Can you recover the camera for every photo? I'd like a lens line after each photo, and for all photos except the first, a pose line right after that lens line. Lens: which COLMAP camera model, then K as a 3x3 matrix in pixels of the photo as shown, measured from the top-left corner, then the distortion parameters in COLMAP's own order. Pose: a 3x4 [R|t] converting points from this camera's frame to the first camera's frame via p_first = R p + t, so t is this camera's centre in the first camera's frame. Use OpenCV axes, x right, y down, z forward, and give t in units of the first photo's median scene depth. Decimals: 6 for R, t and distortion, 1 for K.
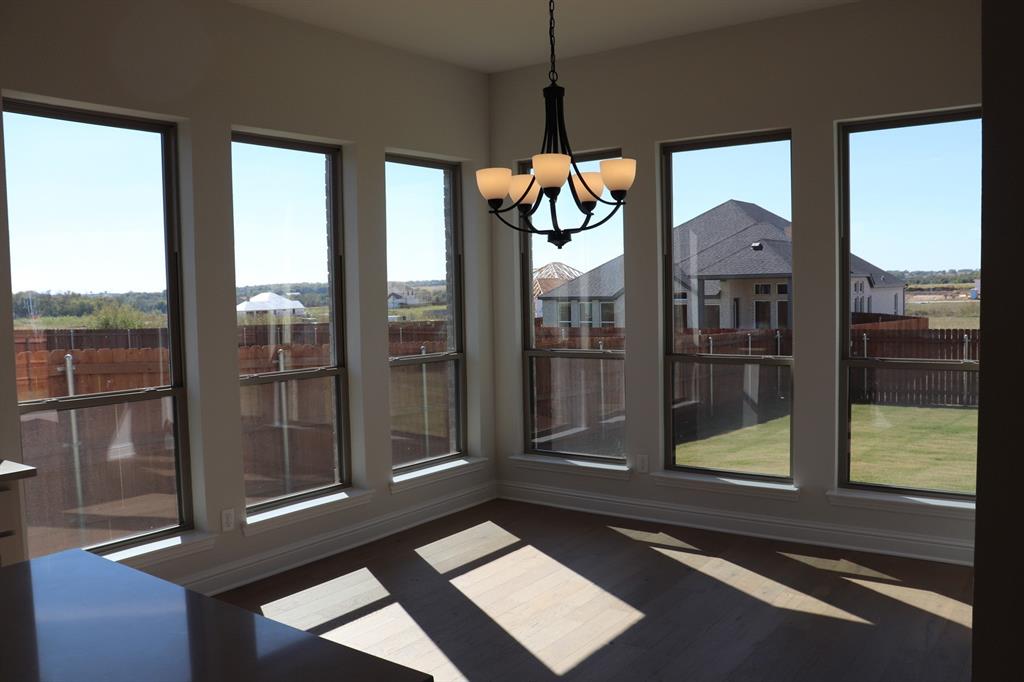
lens RADIAL K [[846.7, 0, 526.0], [0, 846.7, 345.0], [0, 0, 1]] dist [-0.179355, 0.154847]
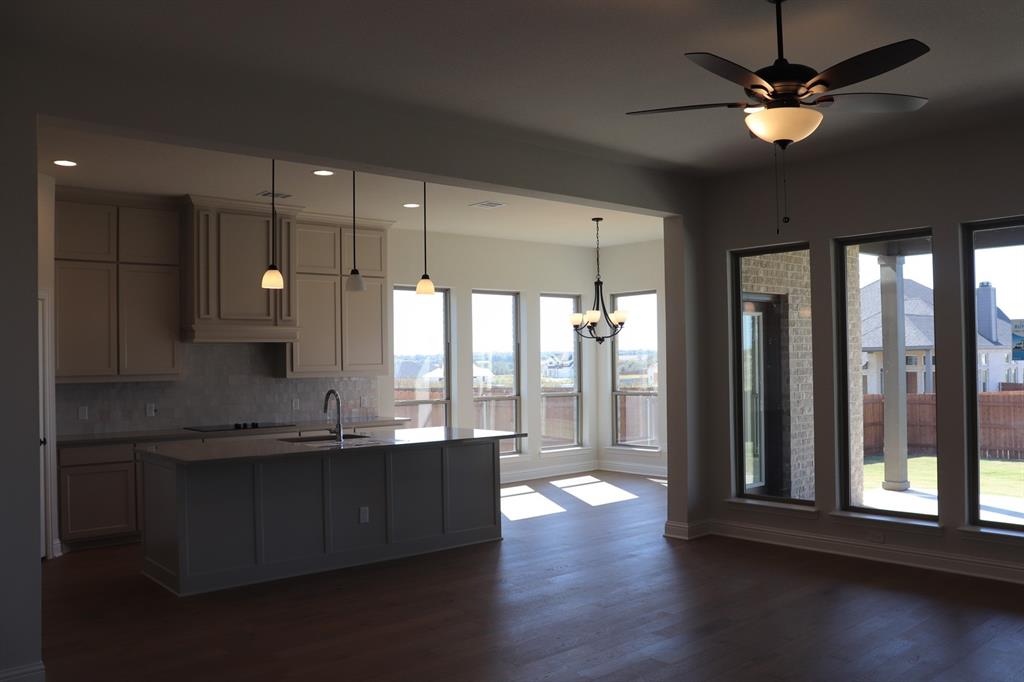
lens RADIAL K [[846.7, 0, 526.0], [0, 846.7, 345.0], [0, 0, 1]] dist [-0.179355, 0.154847]
pose [[0.975865, 0.003602, -0.218346, 0.224544], [-0.021600, 0.996553, -0.080101, 0.058568], [0.217304, 0.082884, 0.972579, -0.917240]]
